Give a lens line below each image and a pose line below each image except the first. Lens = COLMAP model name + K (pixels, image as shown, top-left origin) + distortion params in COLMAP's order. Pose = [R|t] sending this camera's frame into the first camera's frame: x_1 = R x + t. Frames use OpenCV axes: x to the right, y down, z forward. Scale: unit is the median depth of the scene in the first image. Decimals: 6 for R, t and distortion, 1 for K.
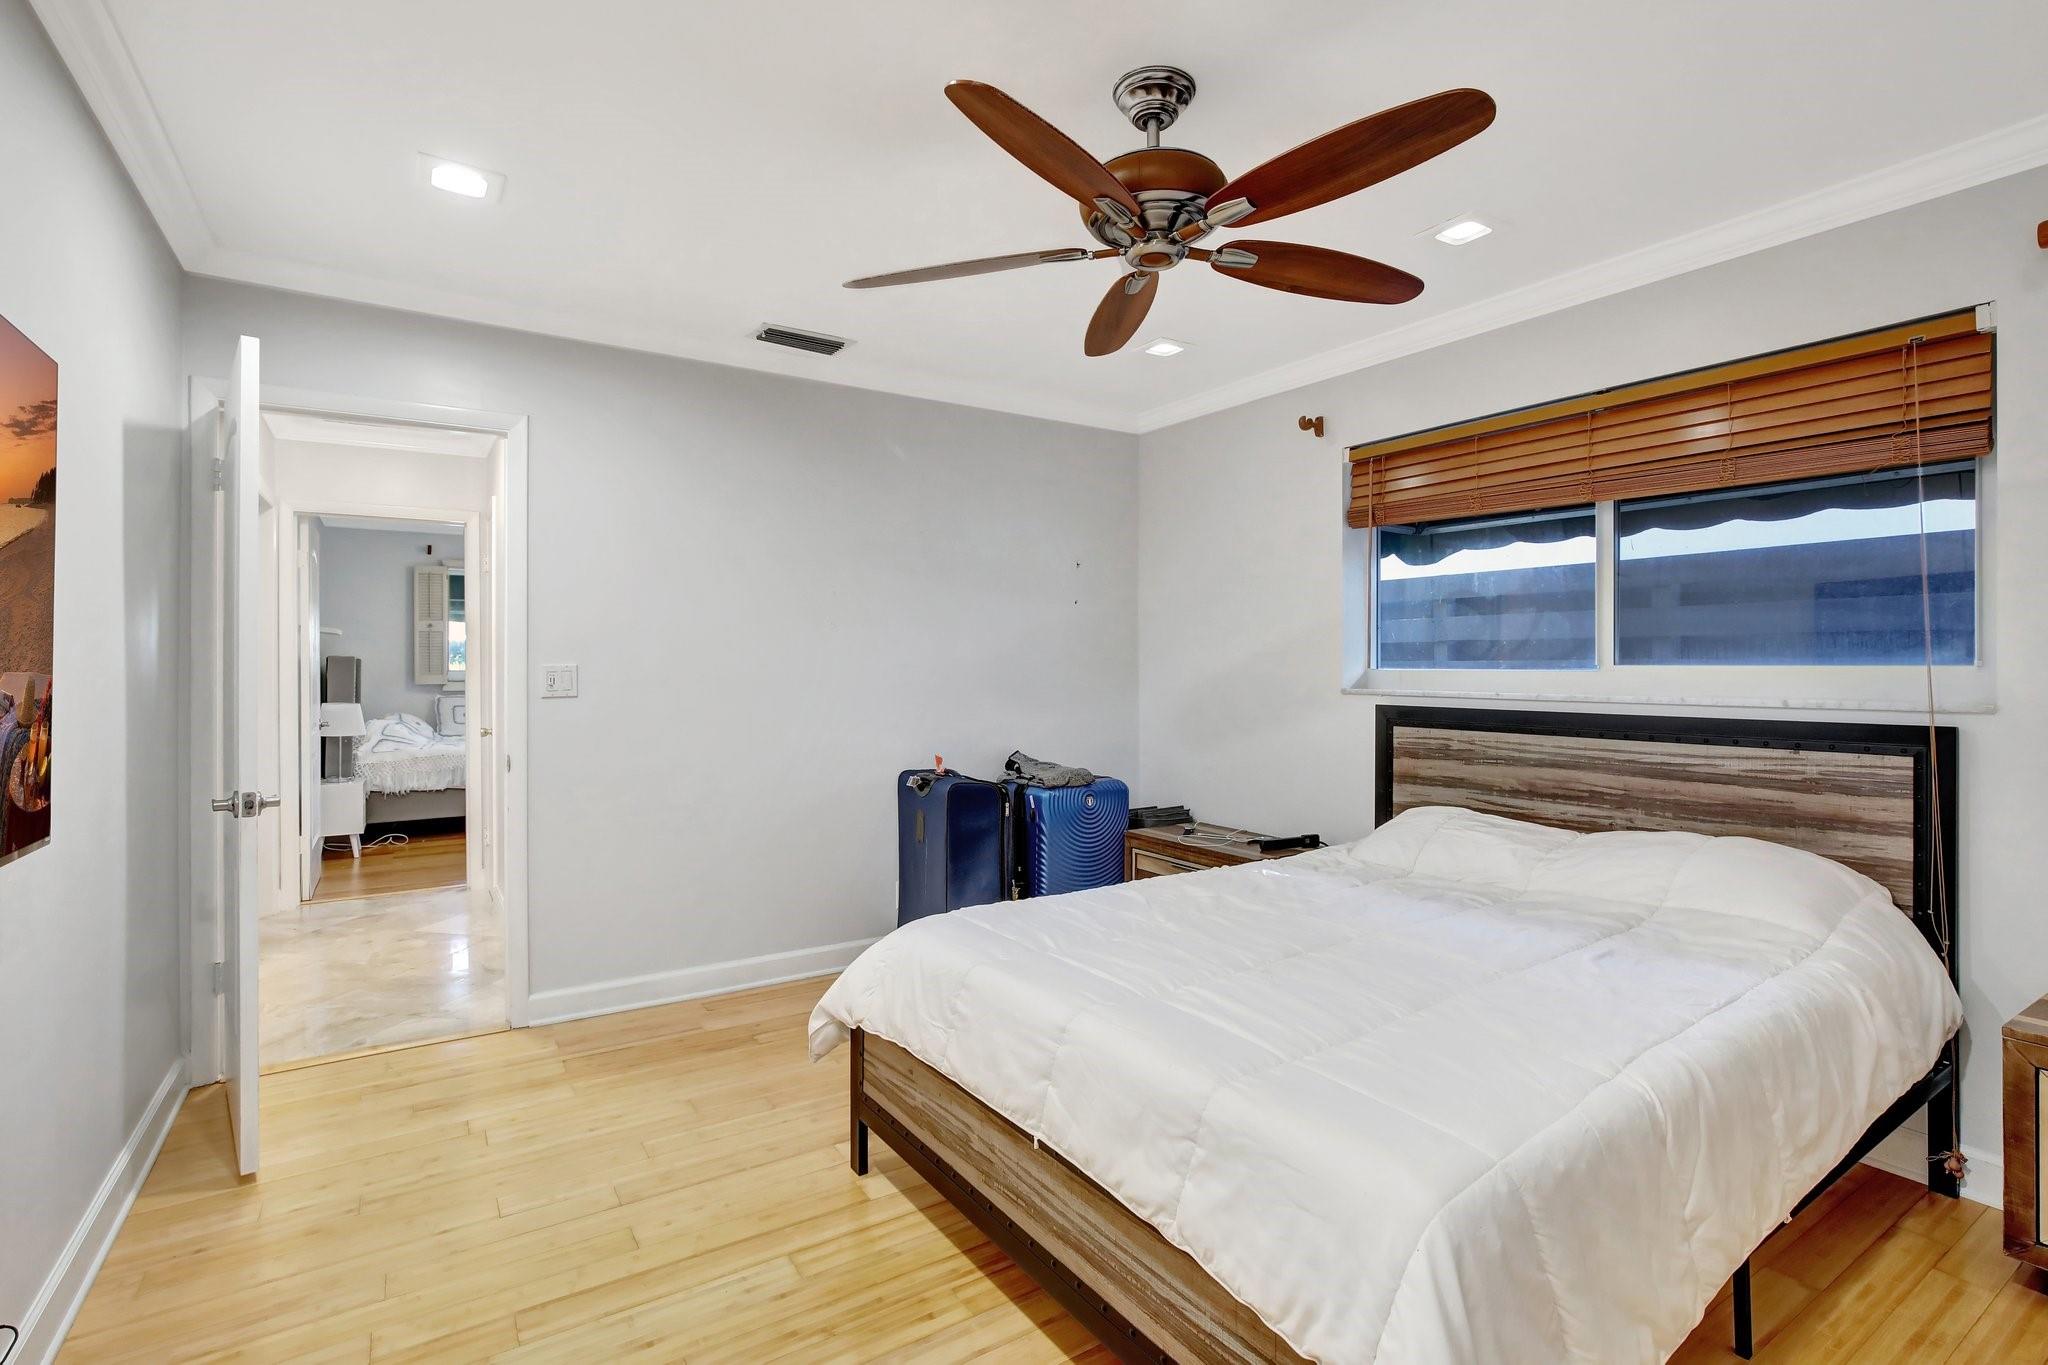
lens RADIAL K [[952.5, 0, 1035.8], [0, 952.5, 646.9], [0, 0, 1]] dist [-0.004548, 0.000554]
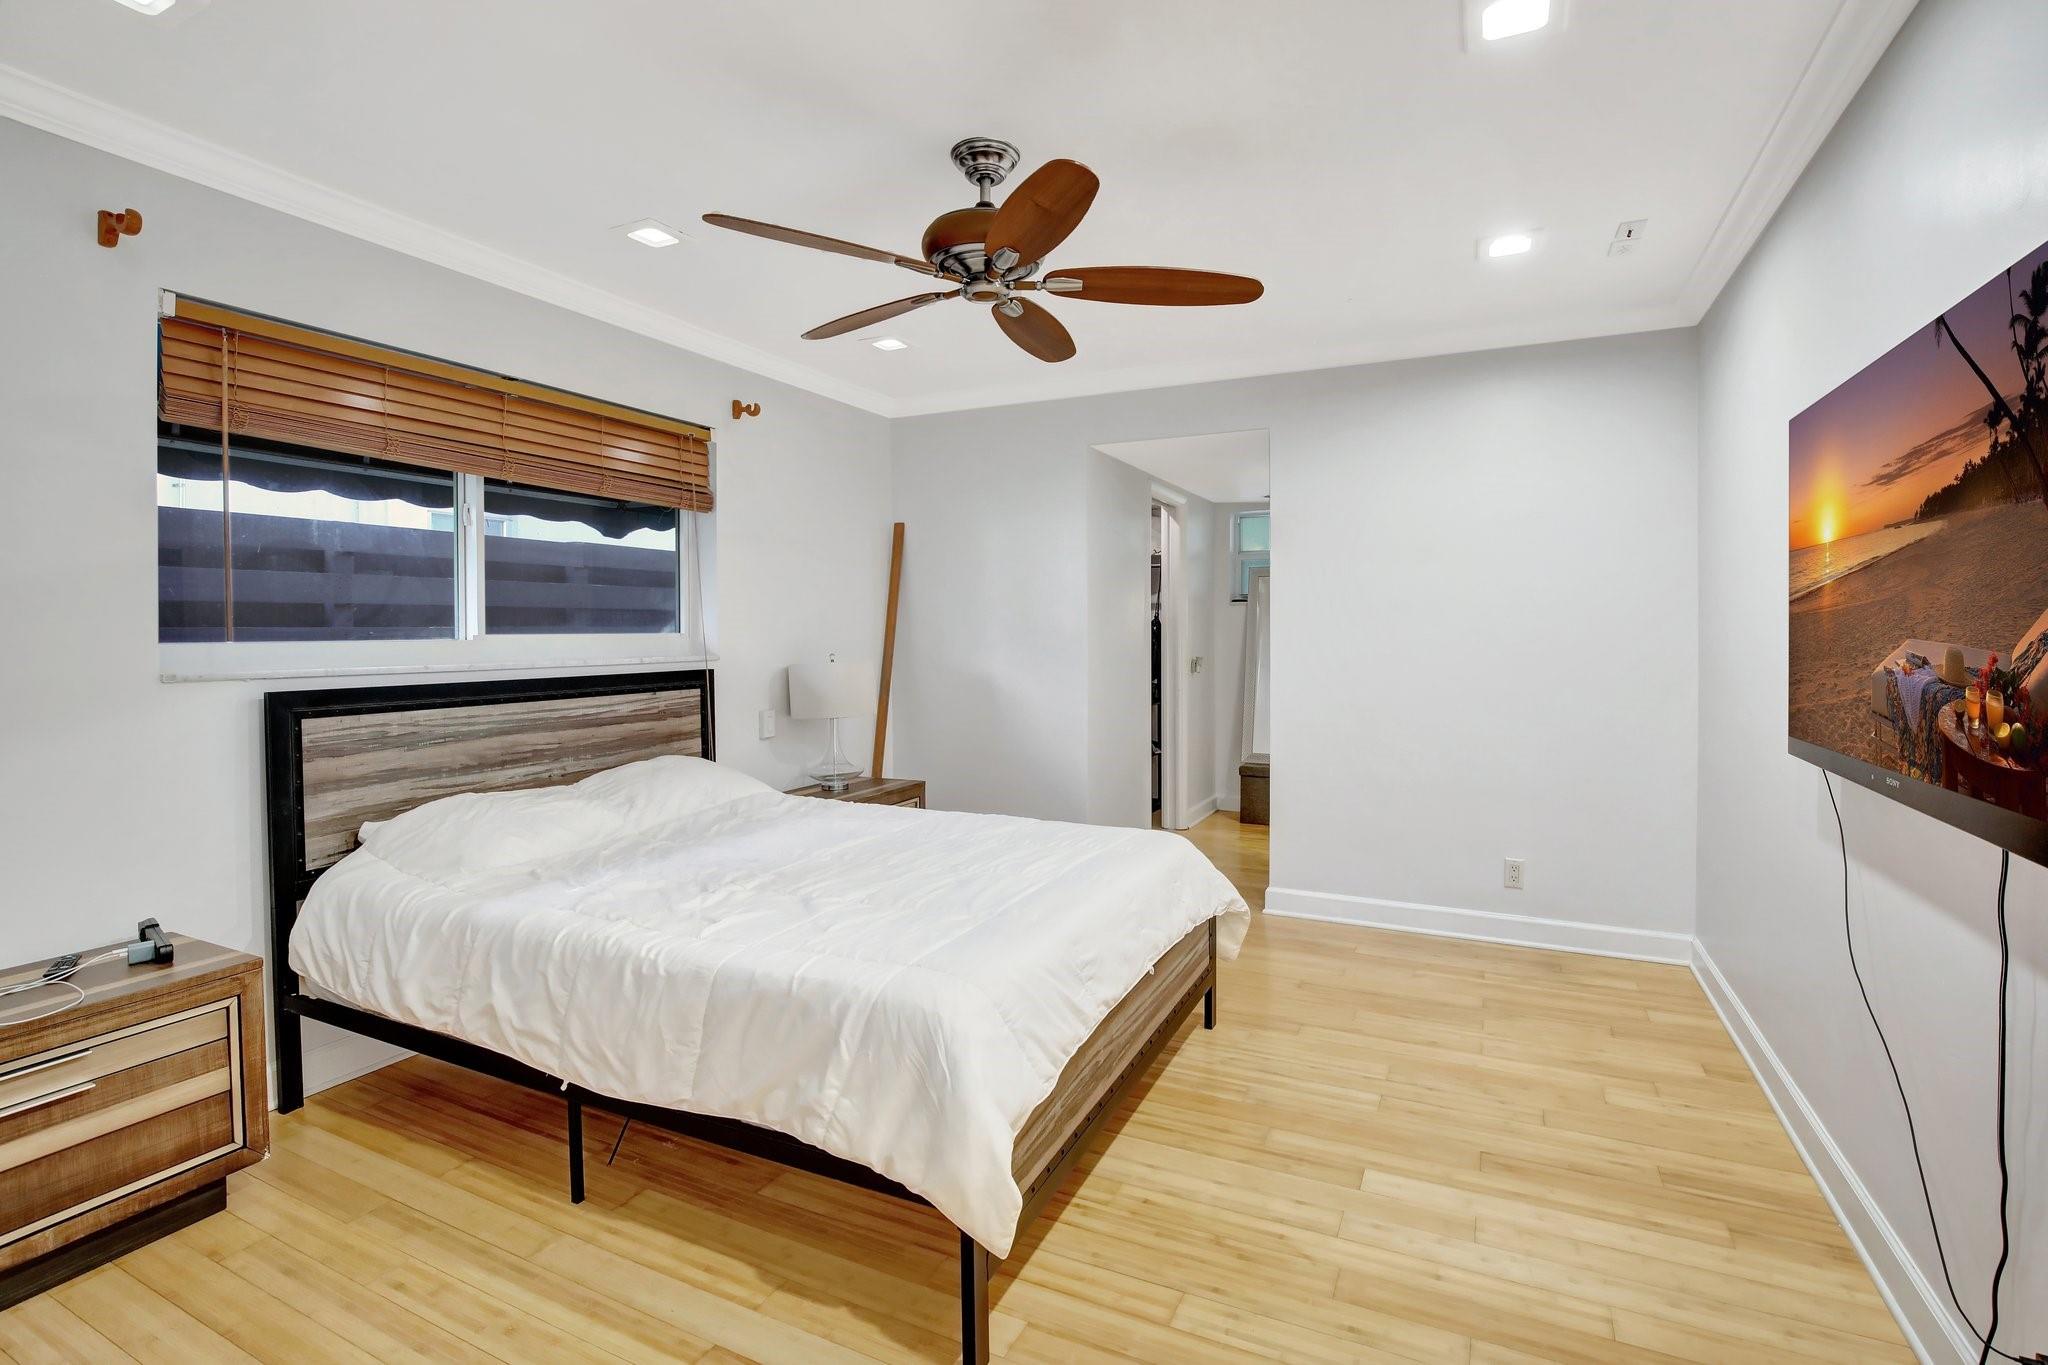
lens RADIAL K [[952.5, 0, 1035.8], [0, 952.5, 646.9], [0, 0, 1]] dist [-0.004548, 0.000554]
pose [[-0.503241, -0.016202, 0.863994, -0.617968], [-0.016529, 0.999822, 0.009122, 0.014103], [-0.863988, -0.009691, -0.503419, 1.021419]]
